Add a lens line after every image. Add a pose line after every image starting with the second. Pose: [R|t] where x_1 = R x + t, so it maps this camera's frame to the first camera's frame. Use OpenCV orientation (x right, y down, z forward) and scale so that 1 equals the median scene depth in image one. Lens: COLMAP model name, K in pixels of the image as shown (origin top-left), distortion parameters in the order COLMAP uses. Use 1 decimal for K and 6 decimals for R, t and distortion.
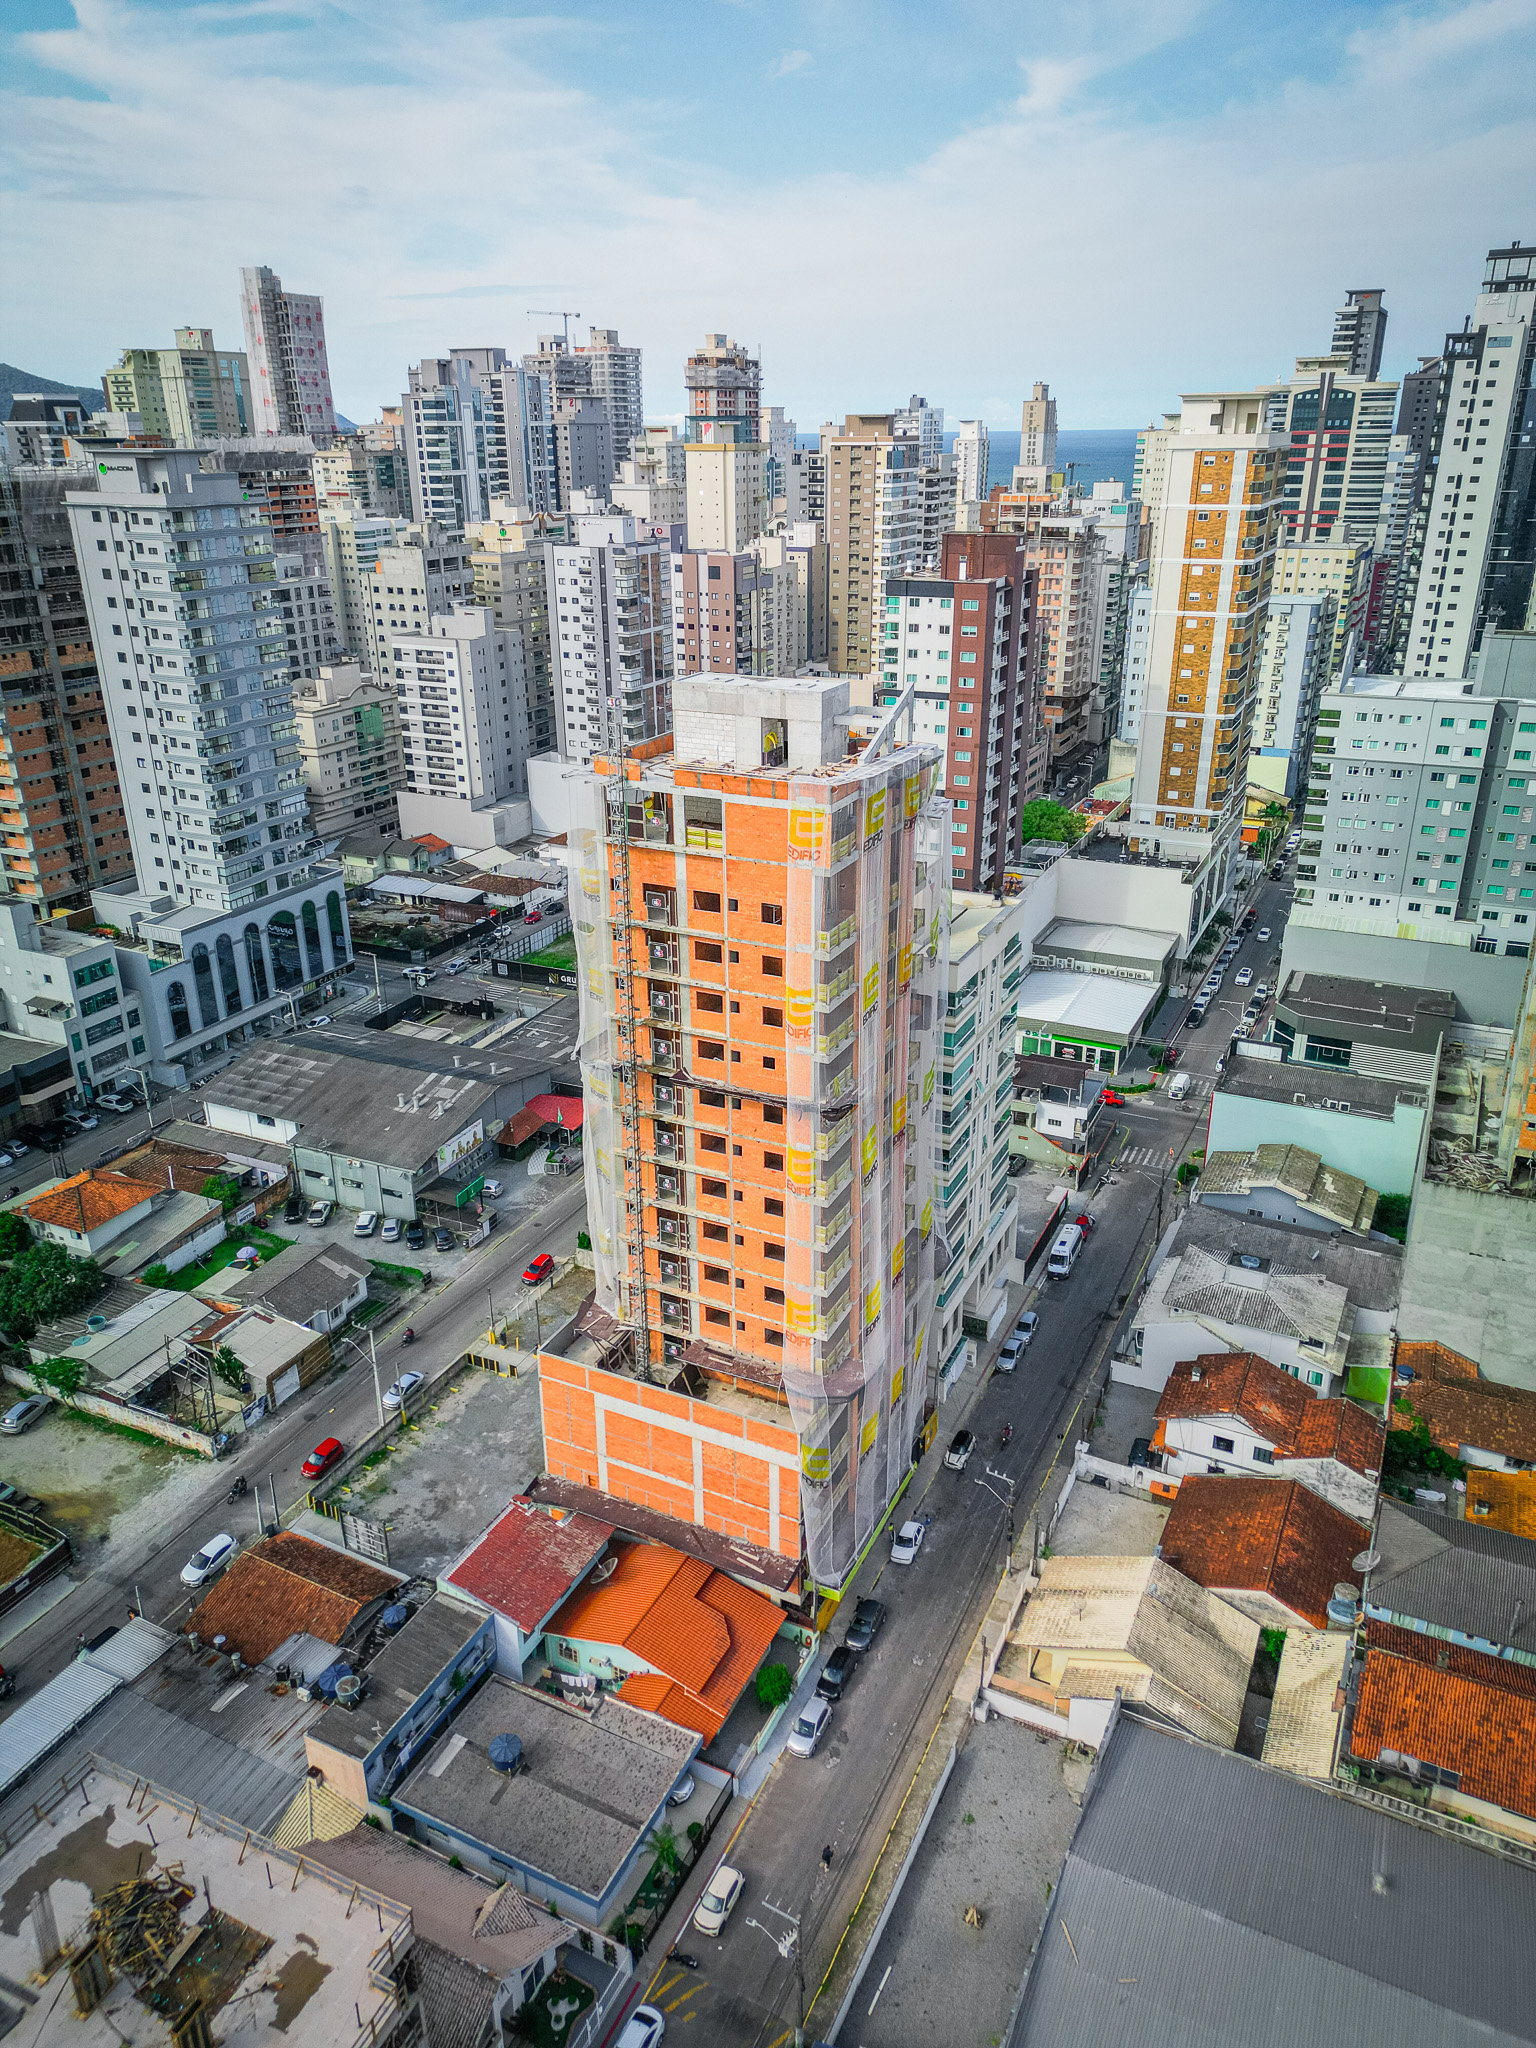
lens RADIAL K [[1423.3, 0, 764.4], [0, 1423.3, 1017.4], [0, 0, 1]] dist [0.060589, -0.053712]
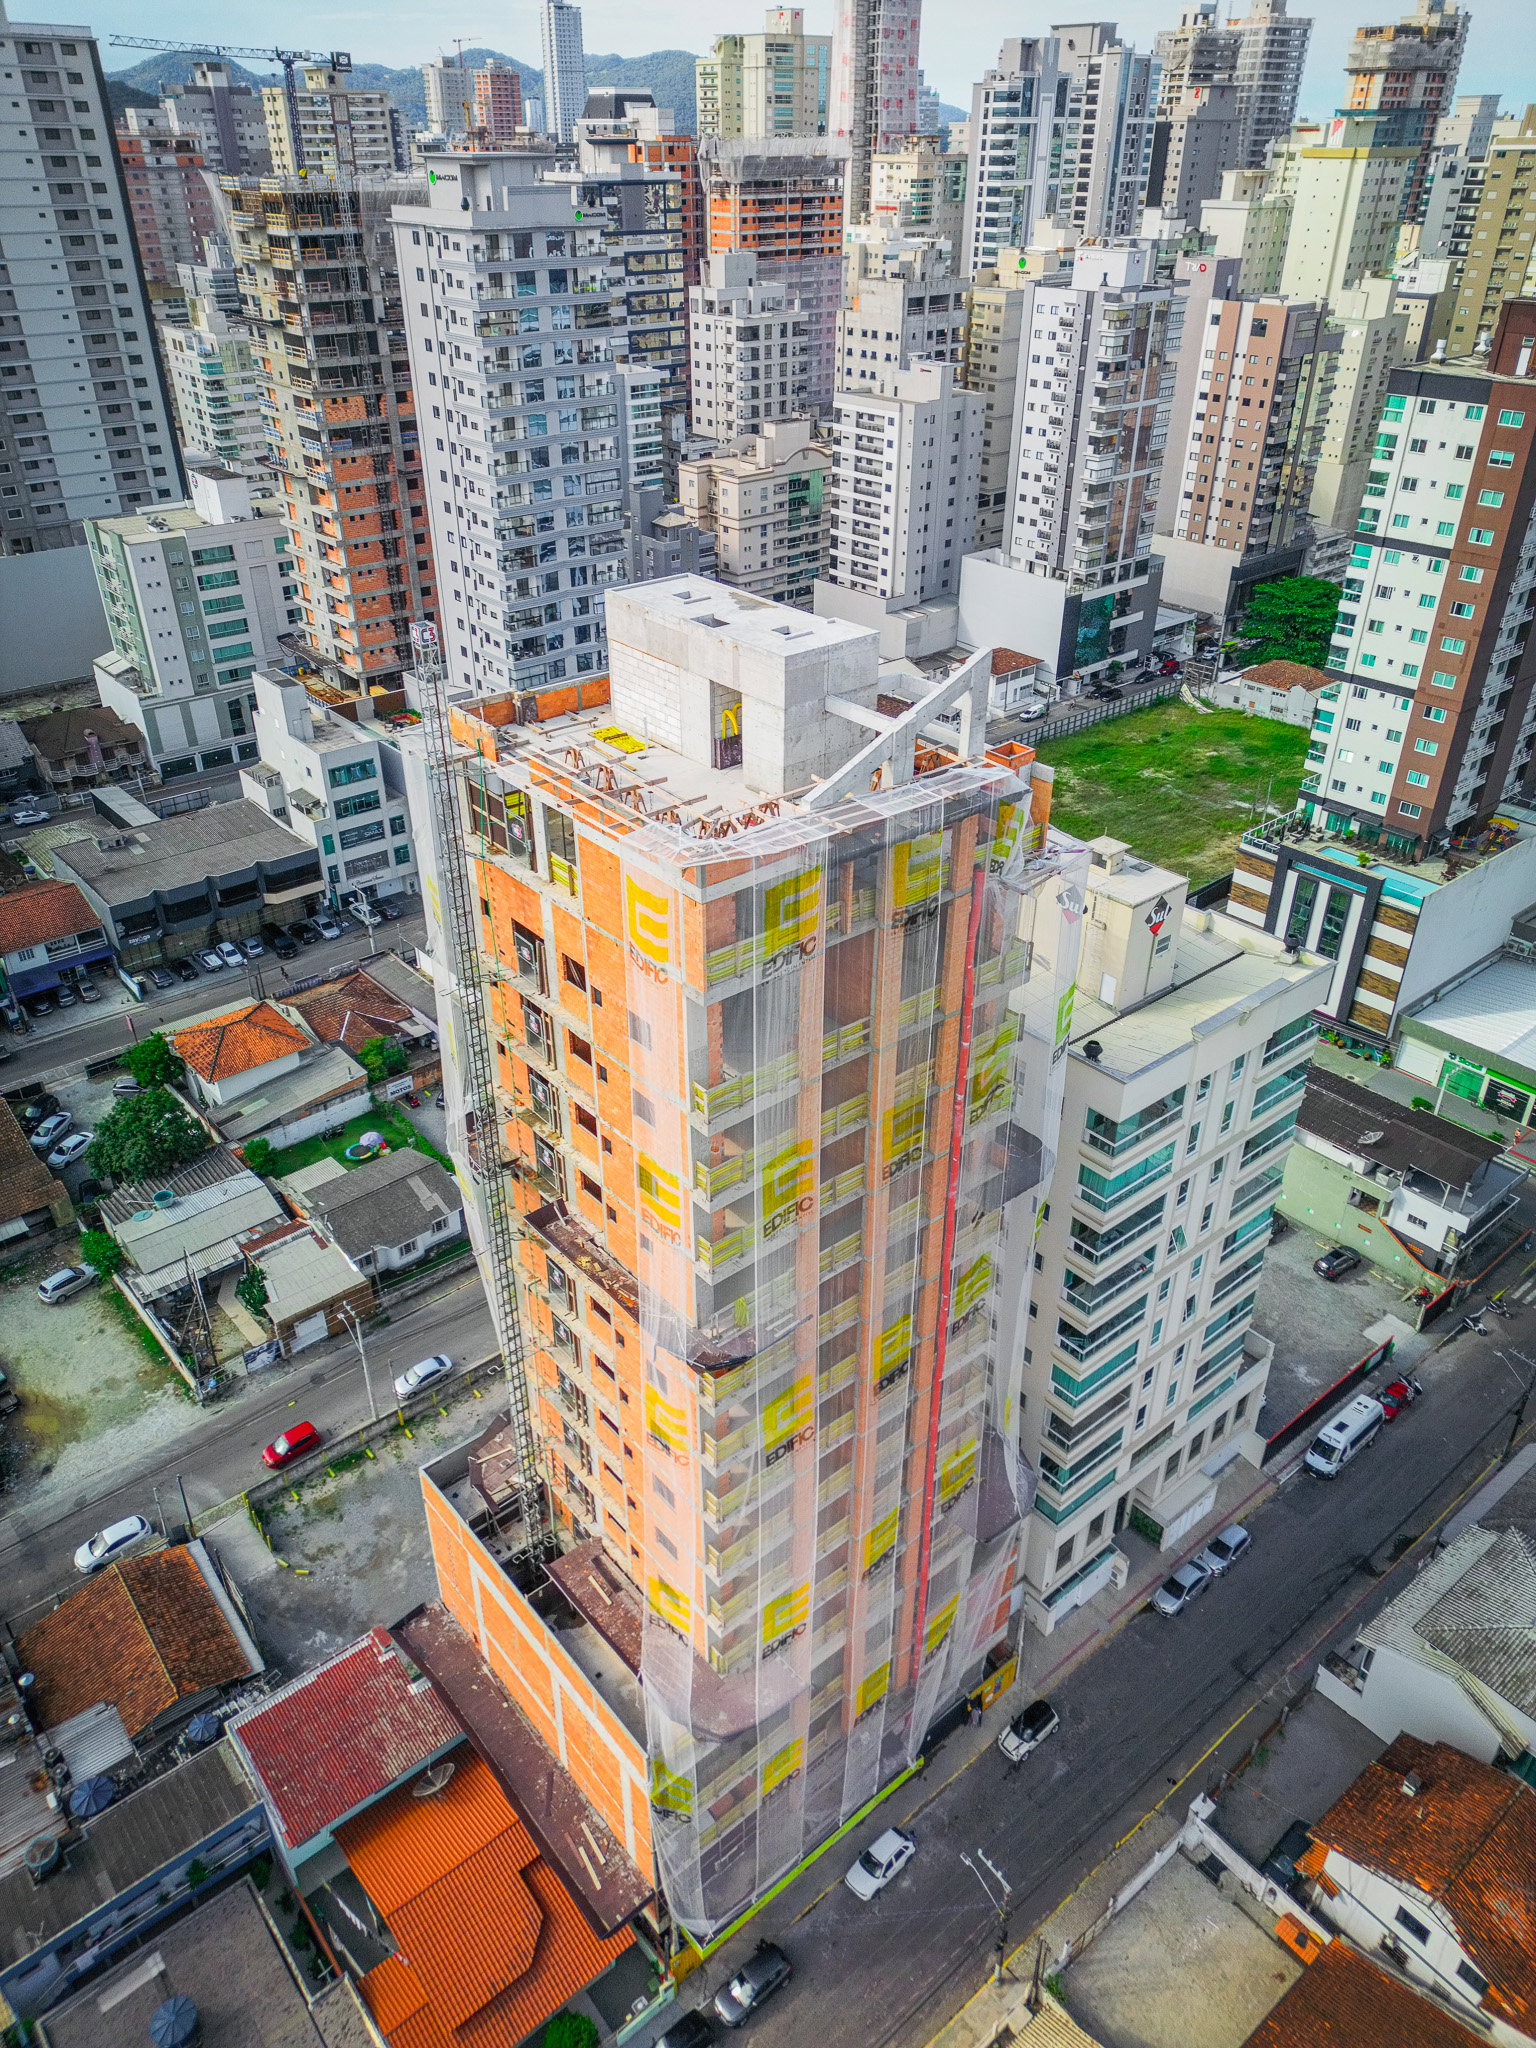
lens RADIAL K [[1423.3, 0, 761.0], [0, 1423.3, 1016.2], [0, 0, 1]] dist [0.060589, -0.053712]
pose [[0.913284, 0.218666, -0.343654, 0.117561], [-0.160139, 0.968503, 0.190674, -0.093269], [0.374524, -0.119107, 0.919535, 0.226678]]
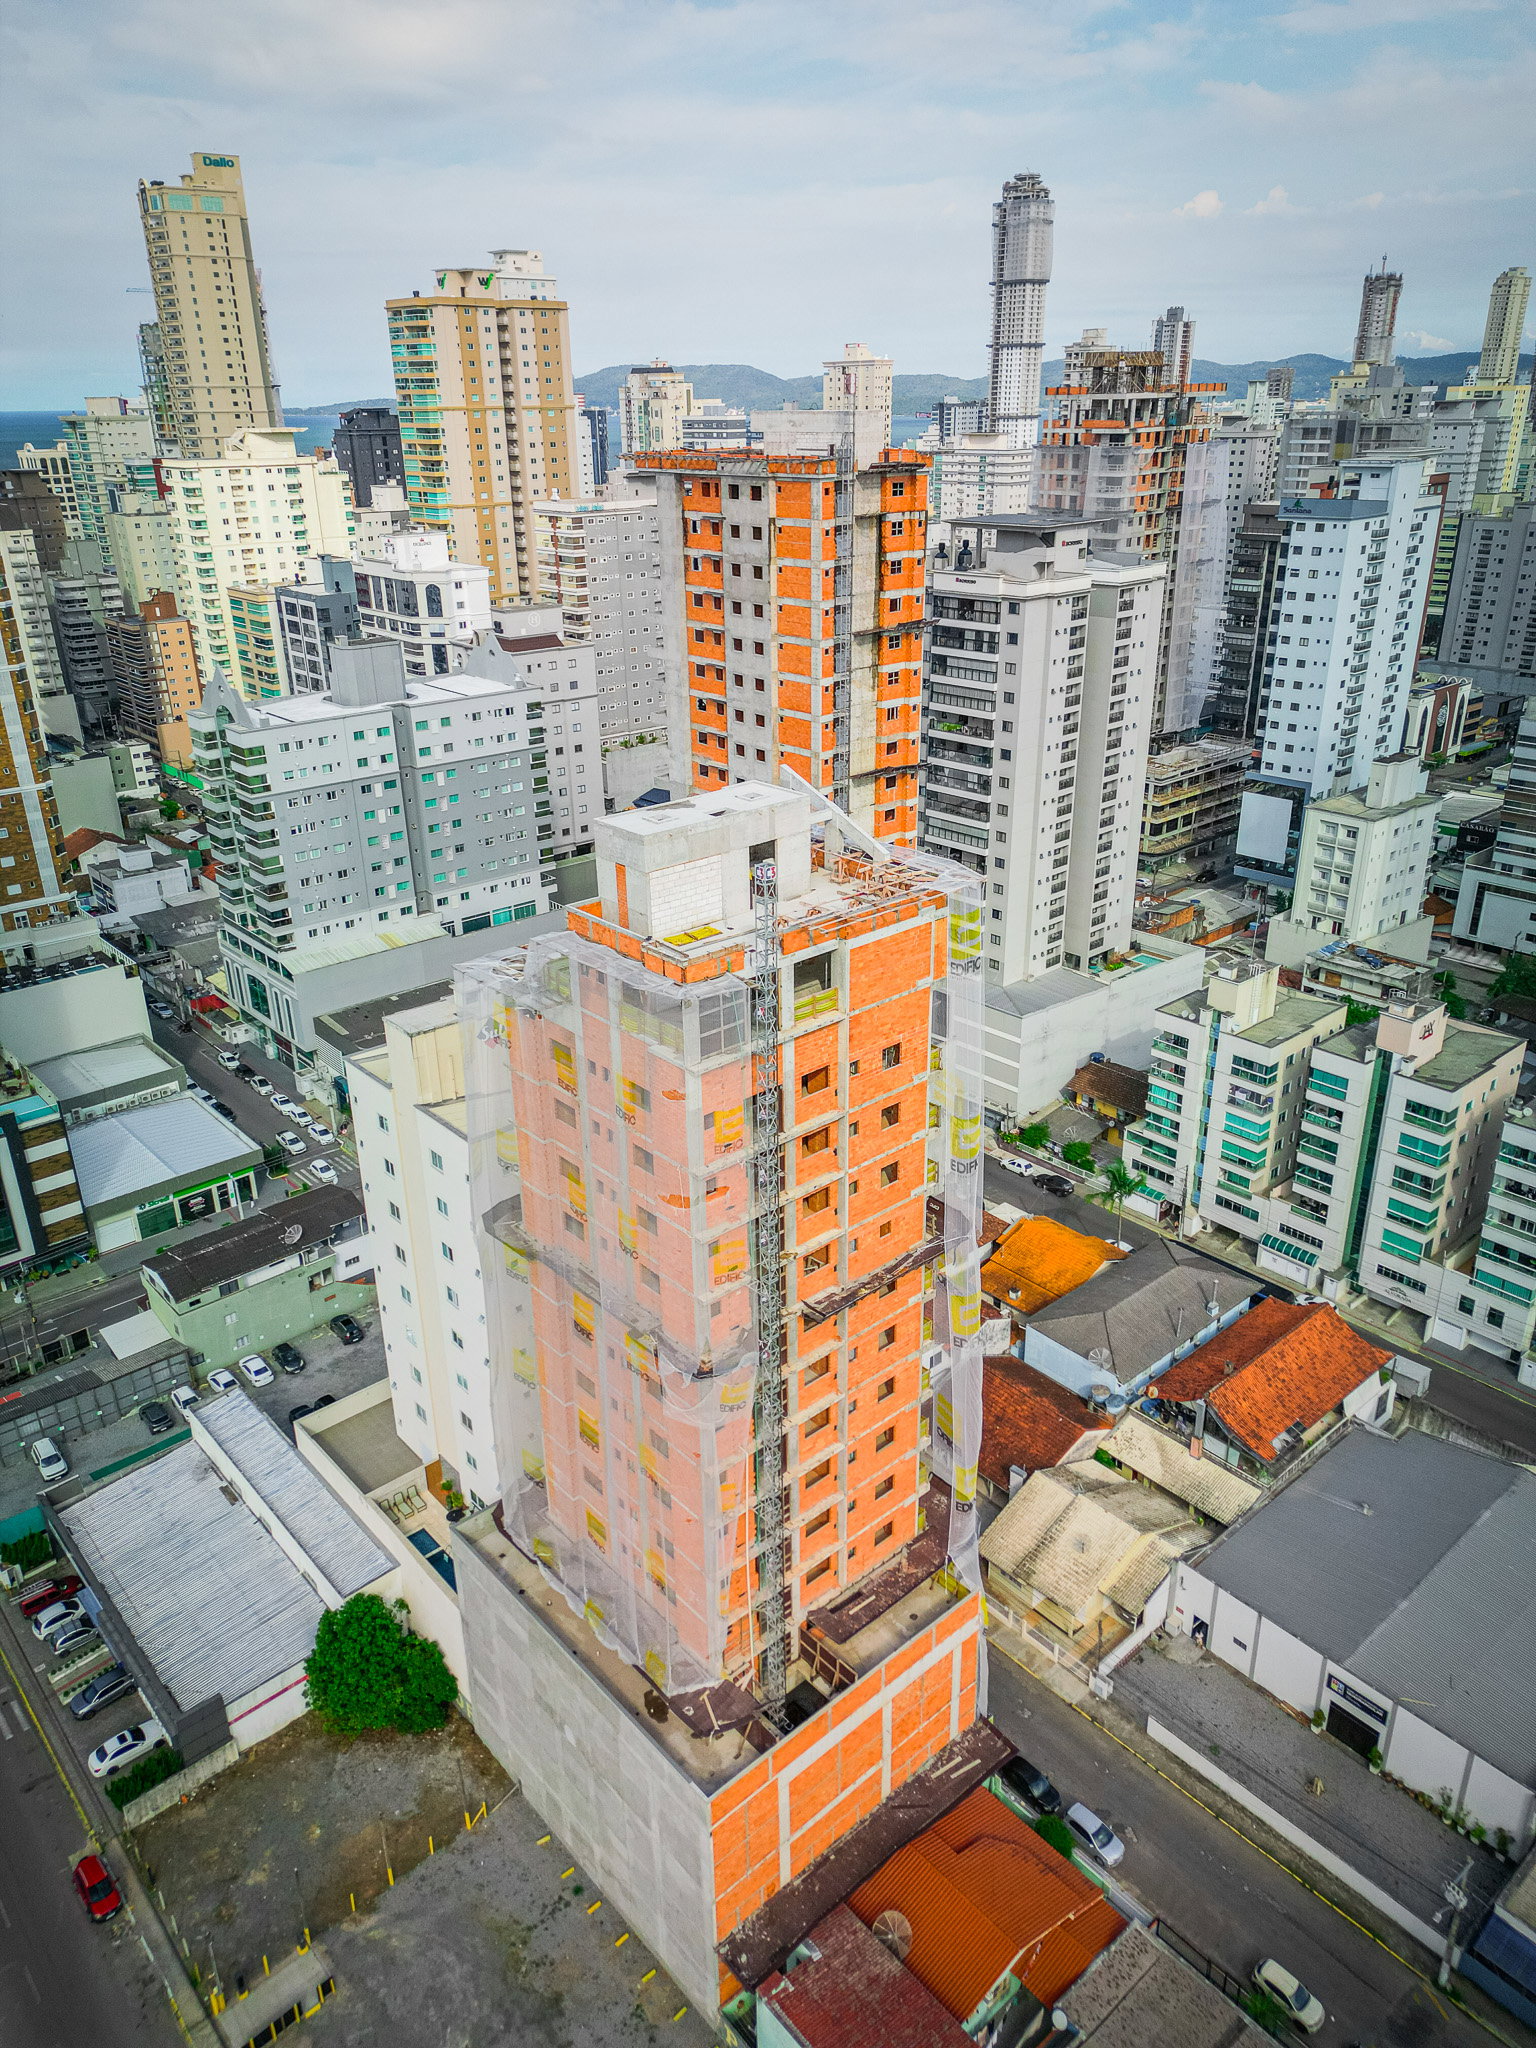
lens RADIAL K [[1423.3, 0, 772.3], [0, 1423.3, 1015.9], [0, 0, 1]] dist [0.060589, -0.053712]
pose [[0.381671, -0.360738, 0.850997, -0.337279], [0.359875, 0.906040, 0.222667, -0.143029], [-0.851362, 0.221267, 0.475630, 0.310309]]
